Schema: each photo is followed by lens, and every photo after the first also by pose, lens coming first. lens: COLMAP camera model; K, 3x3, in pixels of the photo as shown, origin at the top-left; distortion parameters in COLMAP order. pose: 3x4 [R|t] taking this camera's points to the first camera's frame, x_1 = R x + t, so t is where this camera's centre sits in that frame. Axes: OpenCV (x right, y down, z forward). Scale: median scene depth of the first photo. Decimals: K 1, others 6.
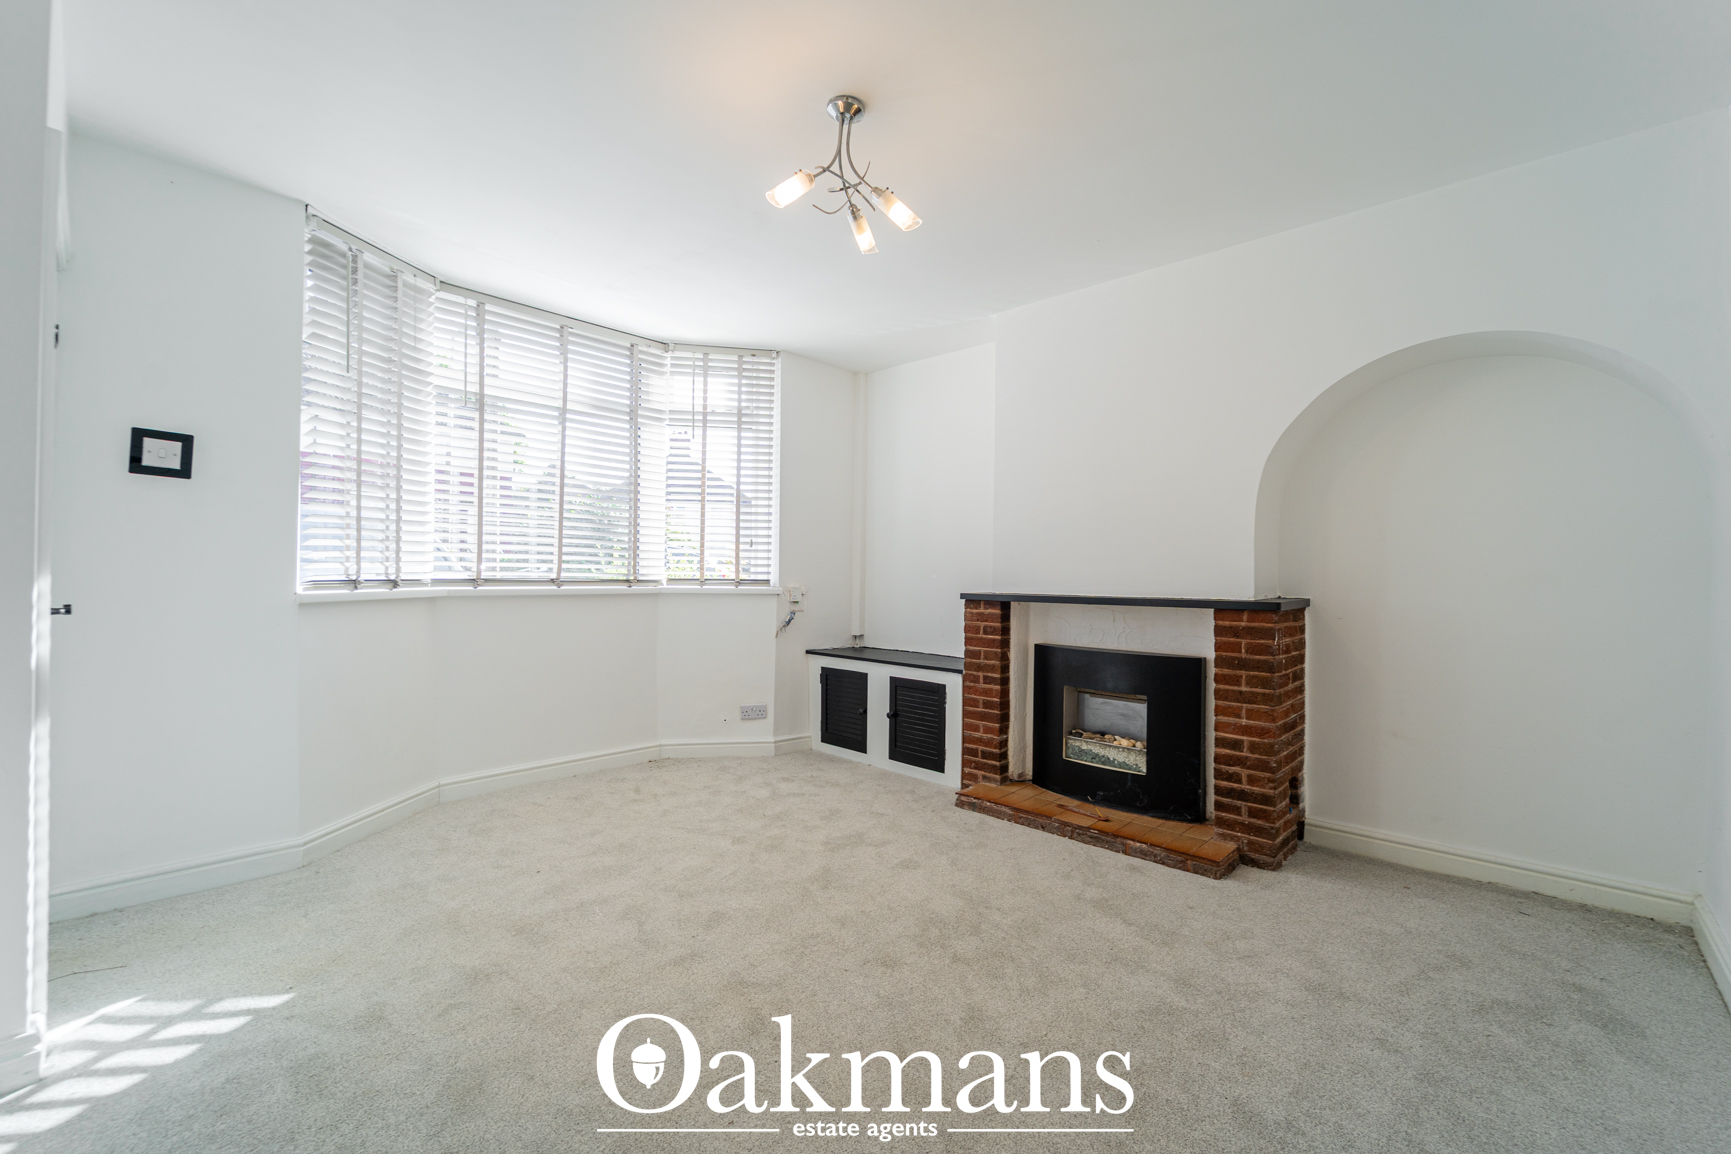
lens RADIAL K [[714.8, 0, 862.2], [0, 714.8, 572.4], [0, 0, 1]] dist [0.000514, -0.000279]
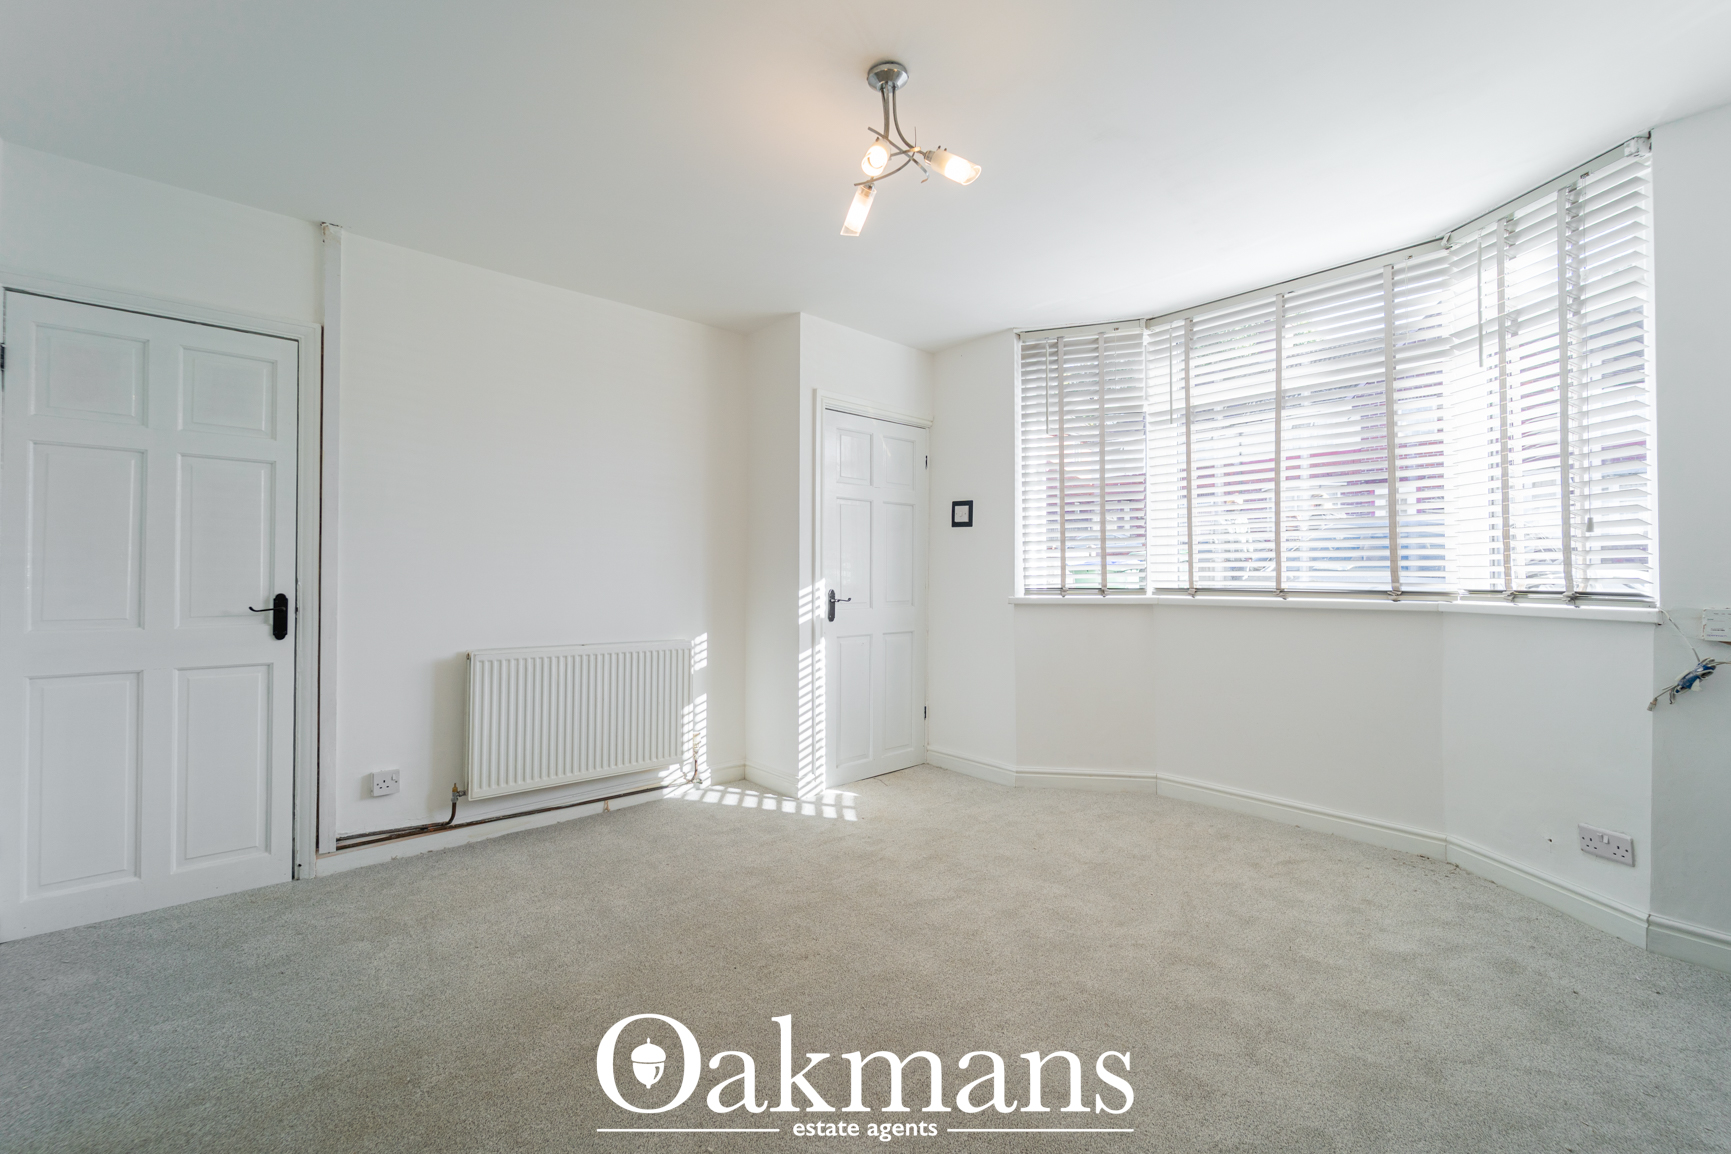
lens RADIAL K [[725.9, 0, 865.0], [0, 725.9, 569.6], [0, 0, 1]] dist [0.015623, -0.000281]
pose [[-0.078499, -0.022646, -0.996657, 0.568277], [0.000837, 0.999740, -0.022782, 0.005942], [0.996914, -0.002623, -0.078459, 0.654238]]
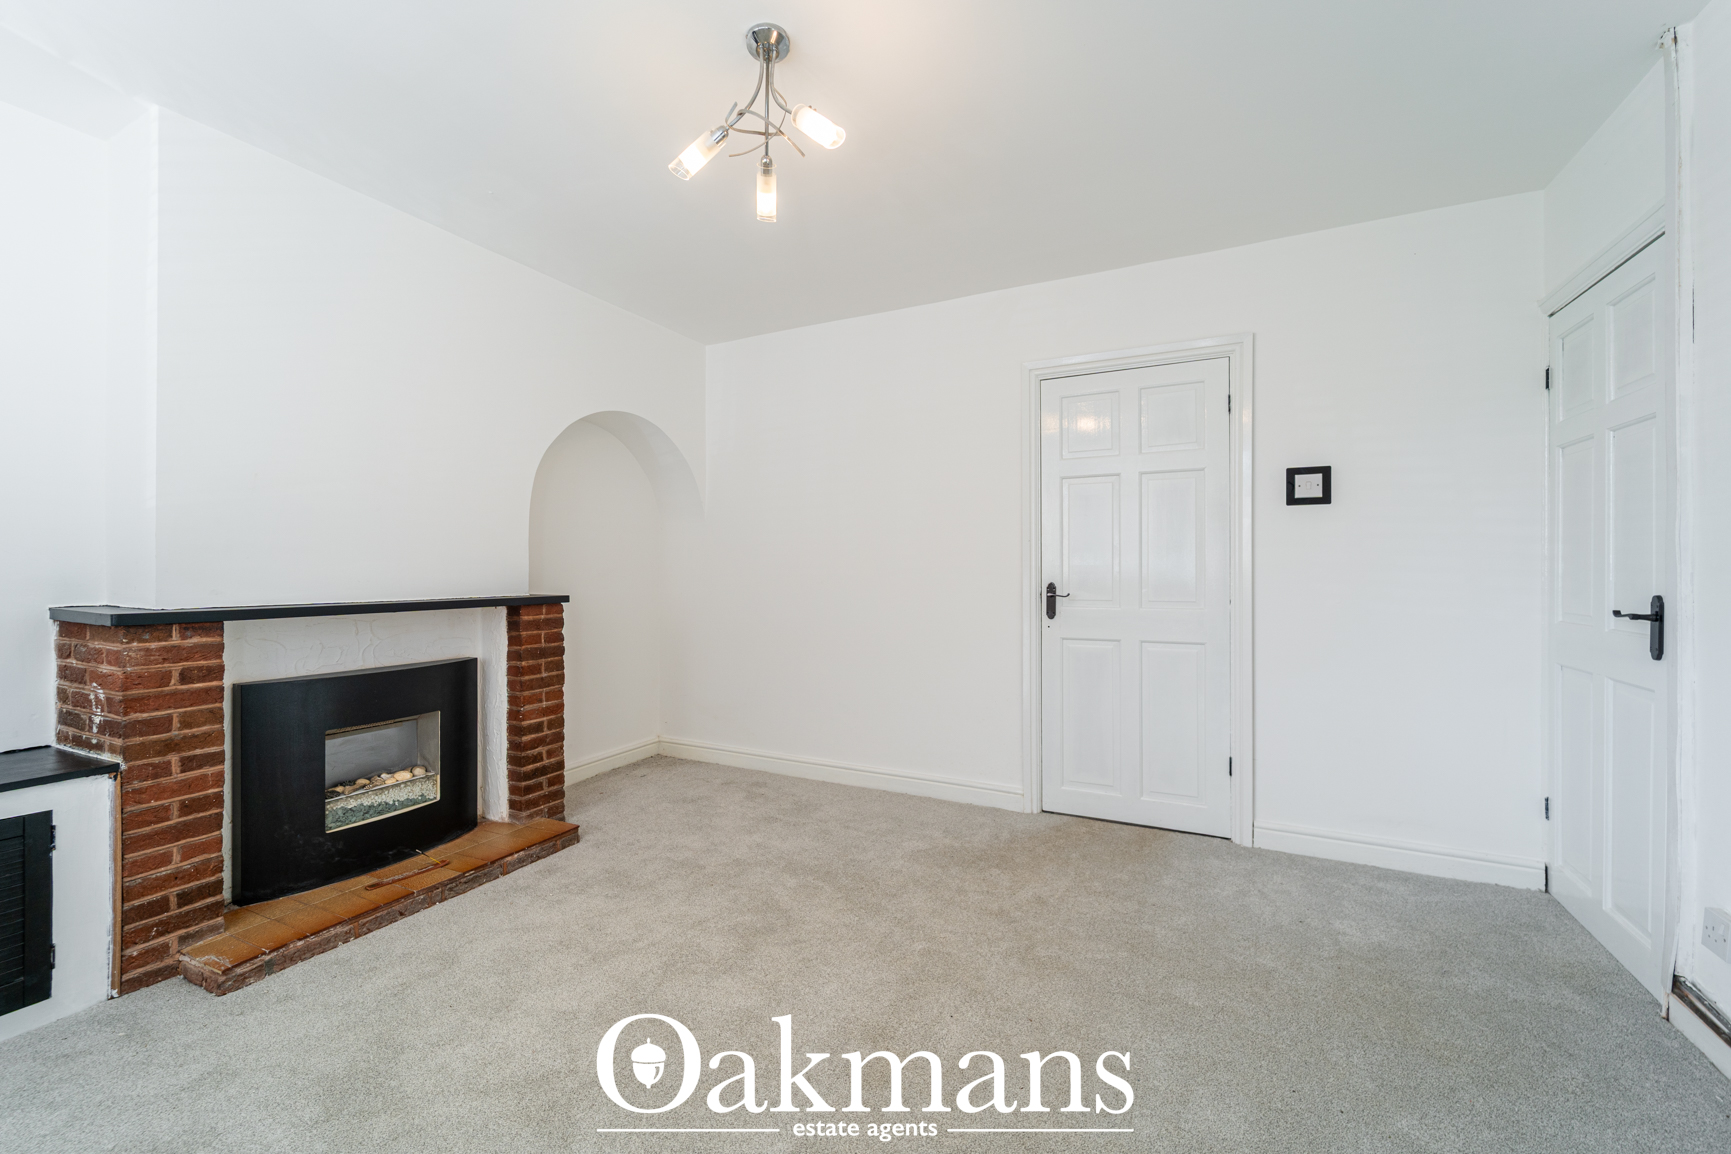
lens RADIAL K [[697.0, 0, 859.9], [0, 697.0, 570.5], [0, 0, 1]] dist [0.000739, -0.000561]
pose [[-0.278645, -0.011097, 0.960330, -0.549749], [-0.005101, 0.999936, 0.010074, -0.011029], [-0.960381, -0.002092, -0.278684, 0.711380]]
